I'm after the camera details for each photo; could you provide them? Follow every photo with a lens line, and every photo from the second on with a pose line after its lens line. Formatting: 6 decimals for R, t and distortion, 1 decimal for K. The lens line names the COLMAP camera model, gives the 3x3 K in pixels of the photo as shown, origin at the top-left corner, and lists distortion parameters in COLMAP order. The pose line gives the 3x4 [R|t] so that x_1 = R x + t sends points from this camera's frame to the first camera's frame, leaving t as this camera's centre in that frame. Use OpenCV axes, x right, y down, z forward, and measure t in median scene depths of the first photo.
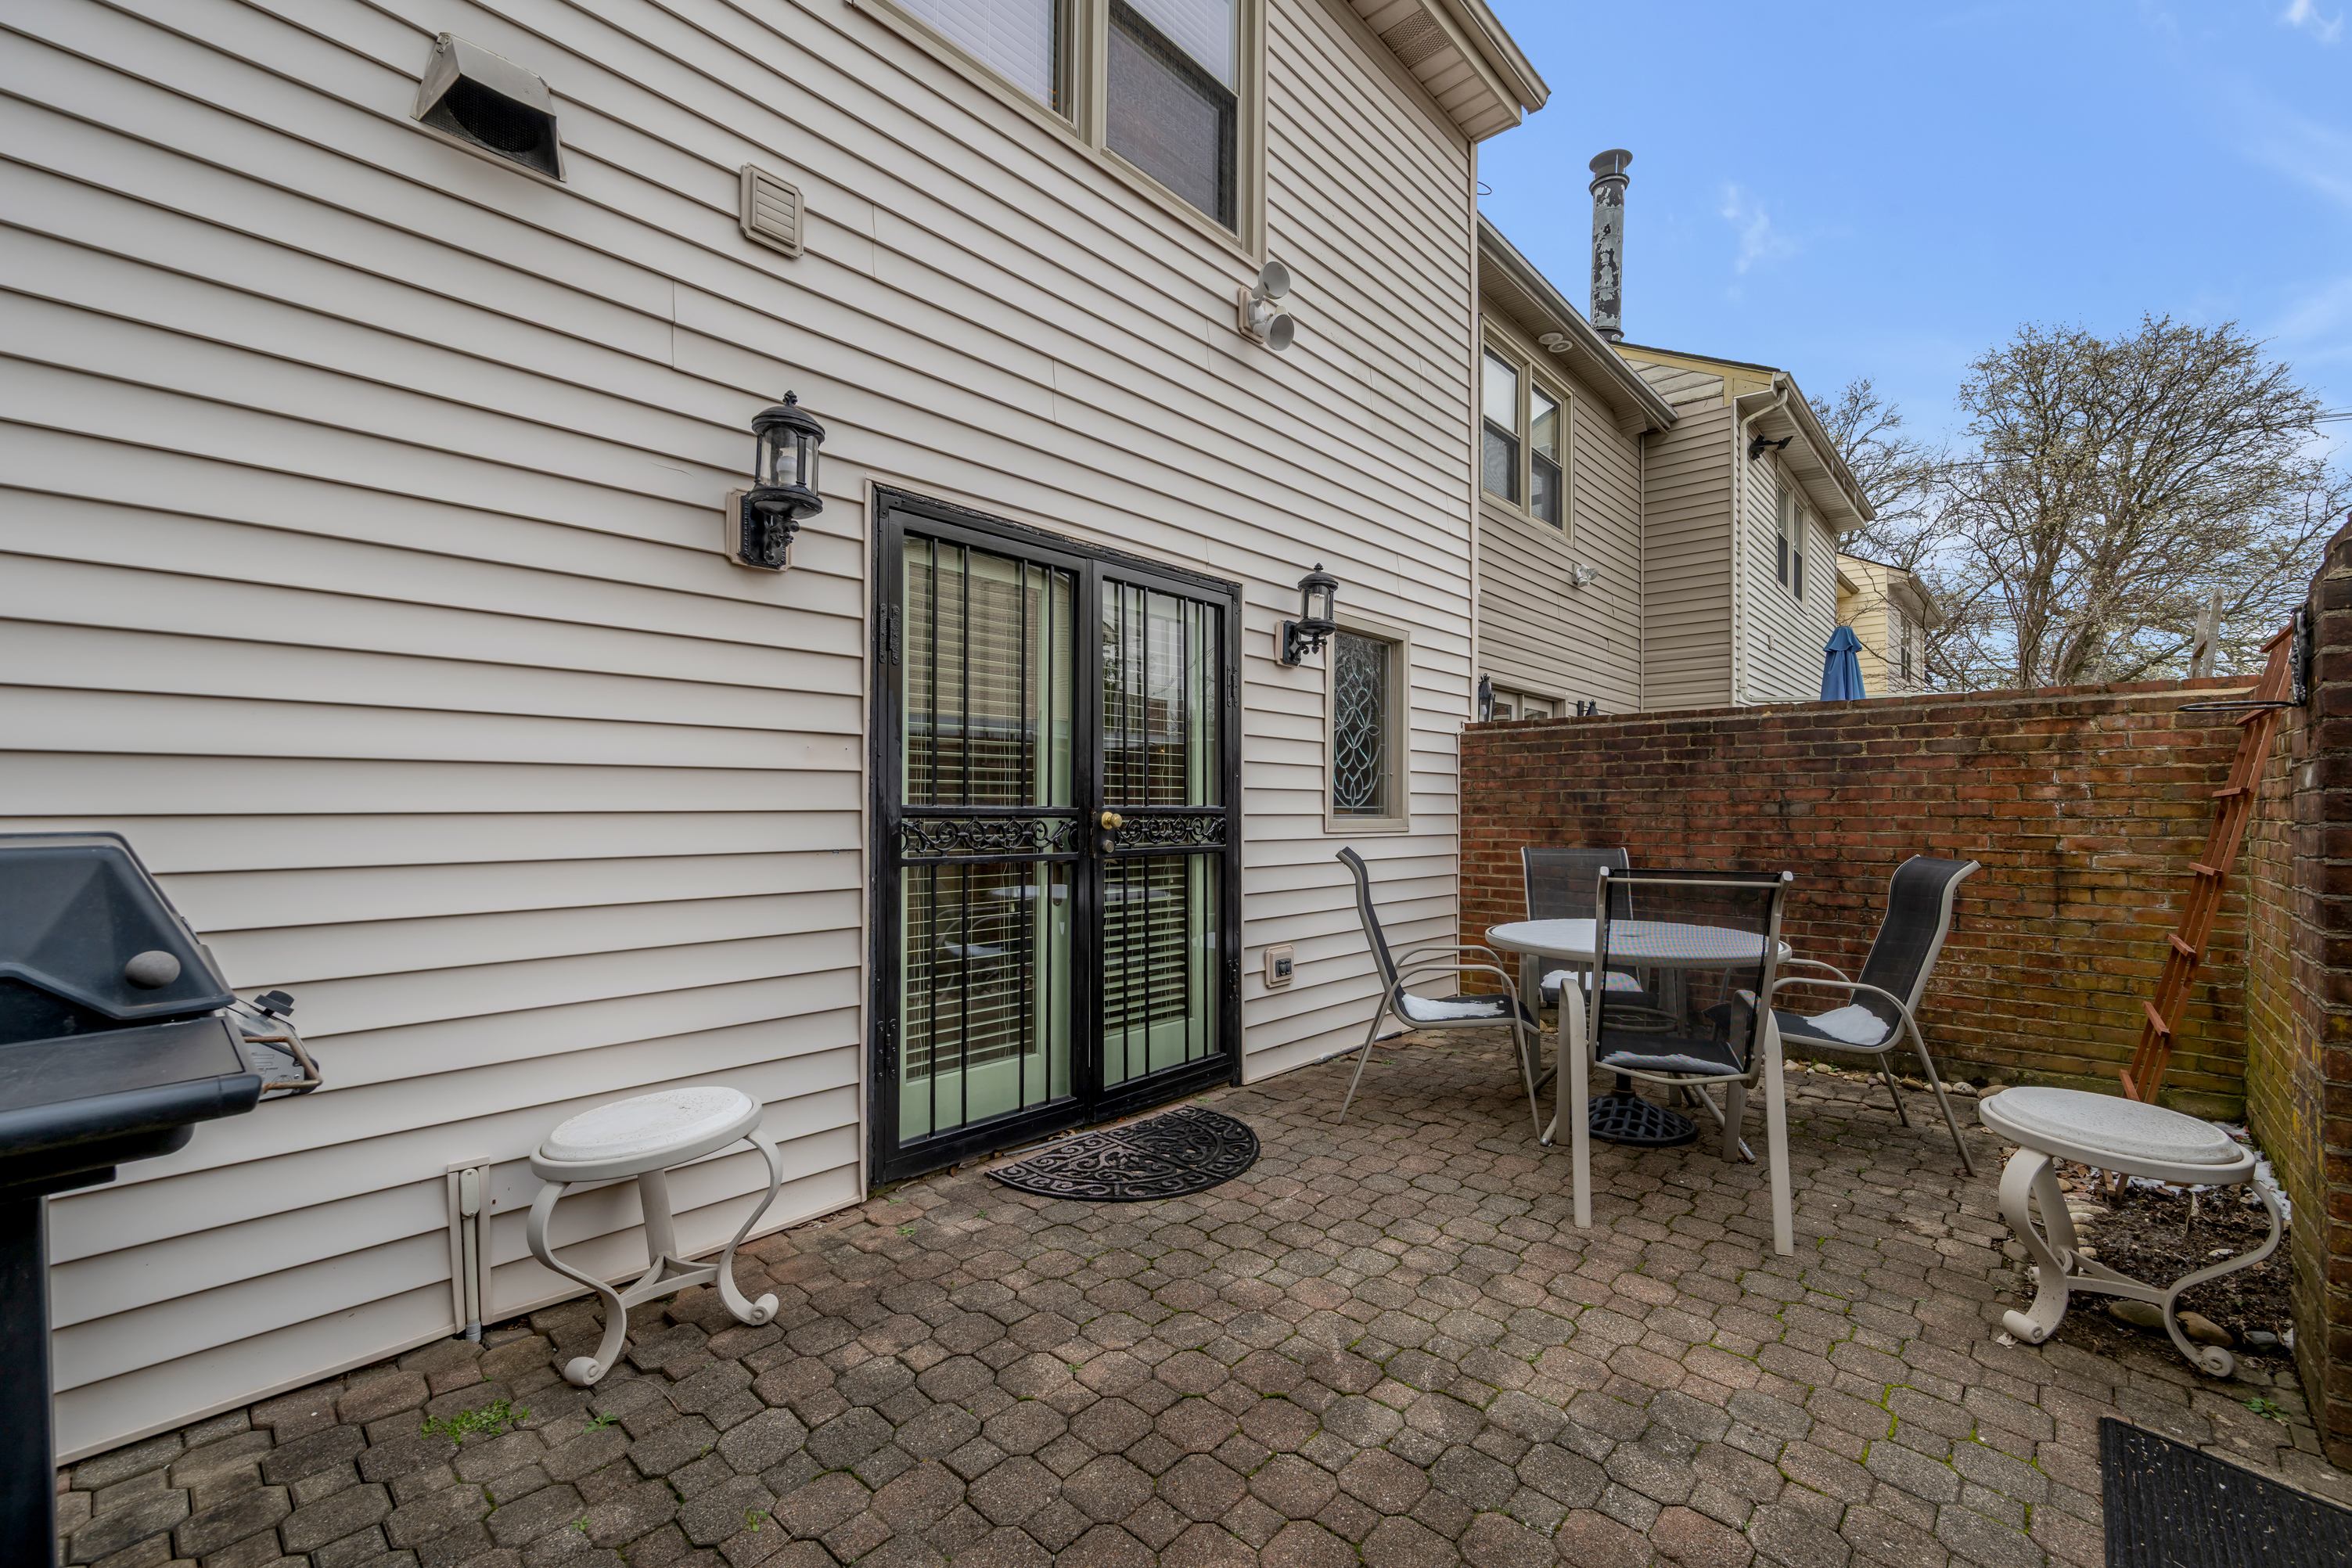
lens RADIAL K [[963.3, 0, 1164.5], [0, 963.3, 791.6], [0, 0, 1]] dist [-0.003063, -0.000389]
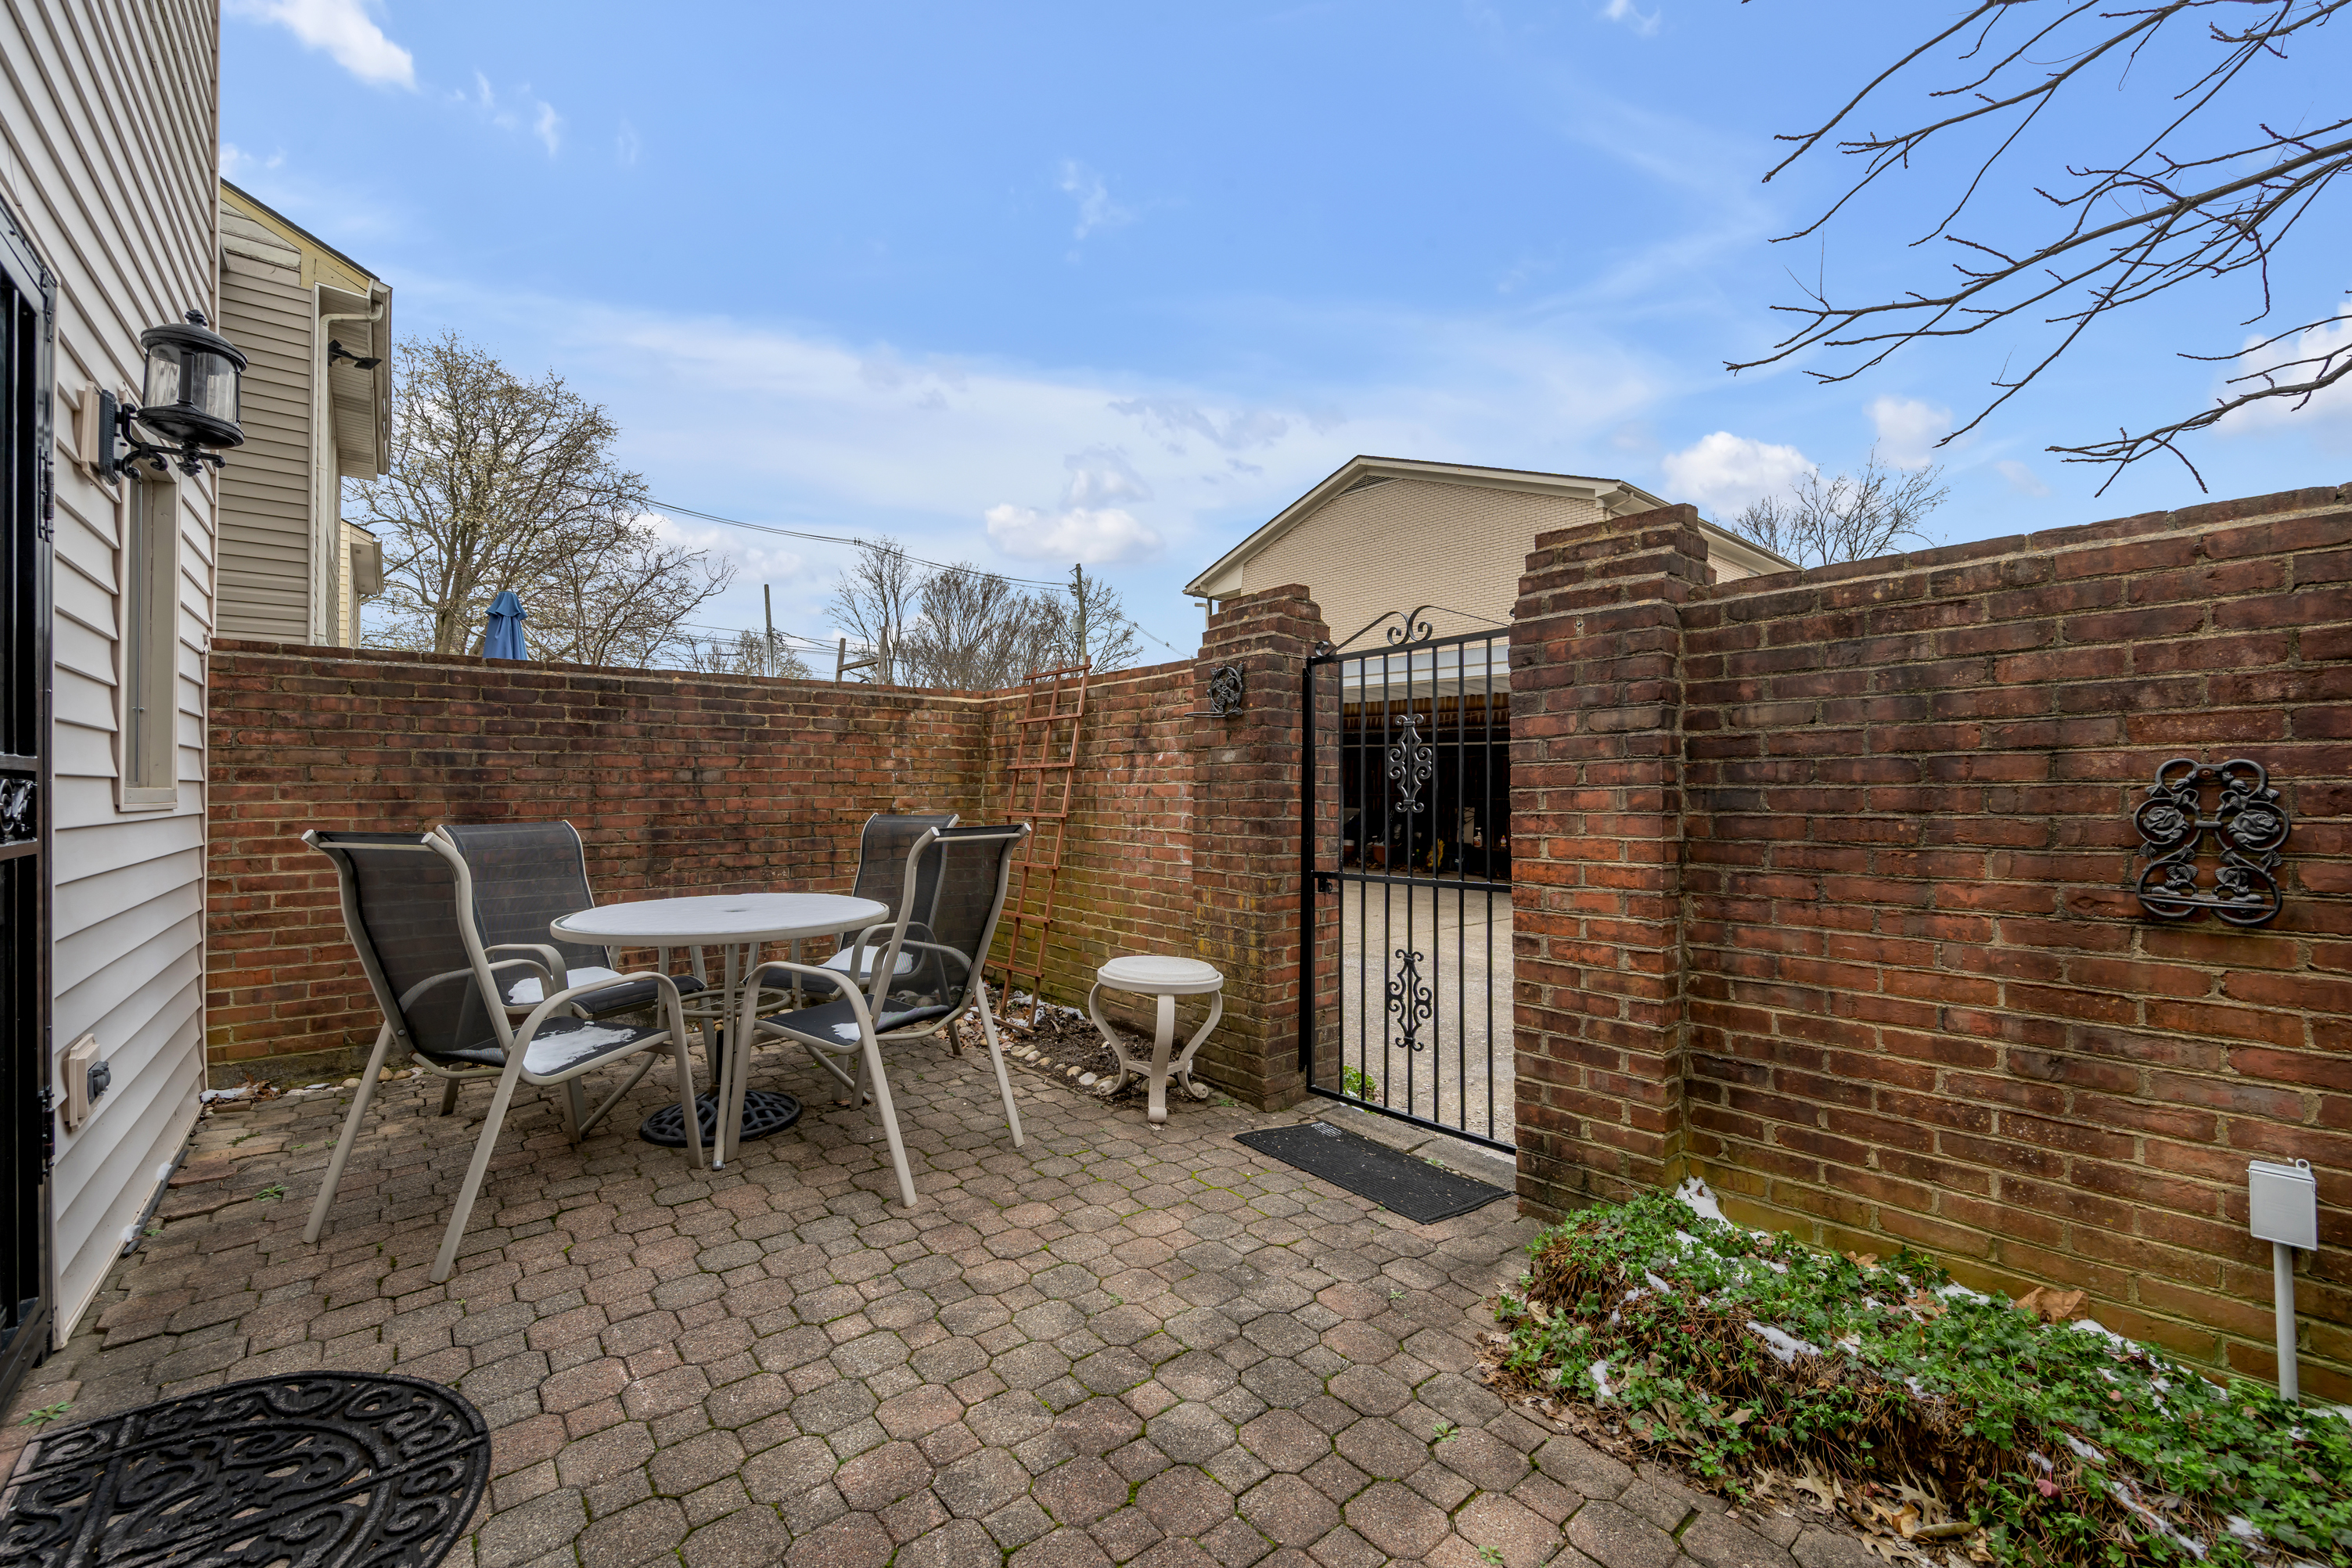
lens RADIAL K [[963.3, 0, 1170.0], [0, 963.3, 774.6], [0, 0, 1]] dist [-0.003063, -0.000389]
pose [[0.131239, 0.011770, 0.991281, -0.309897], [-0.017306, 0.999804, -0.009580, 0.018957], [-0.991200, -0.015898, 0.131417, 0.400367]]
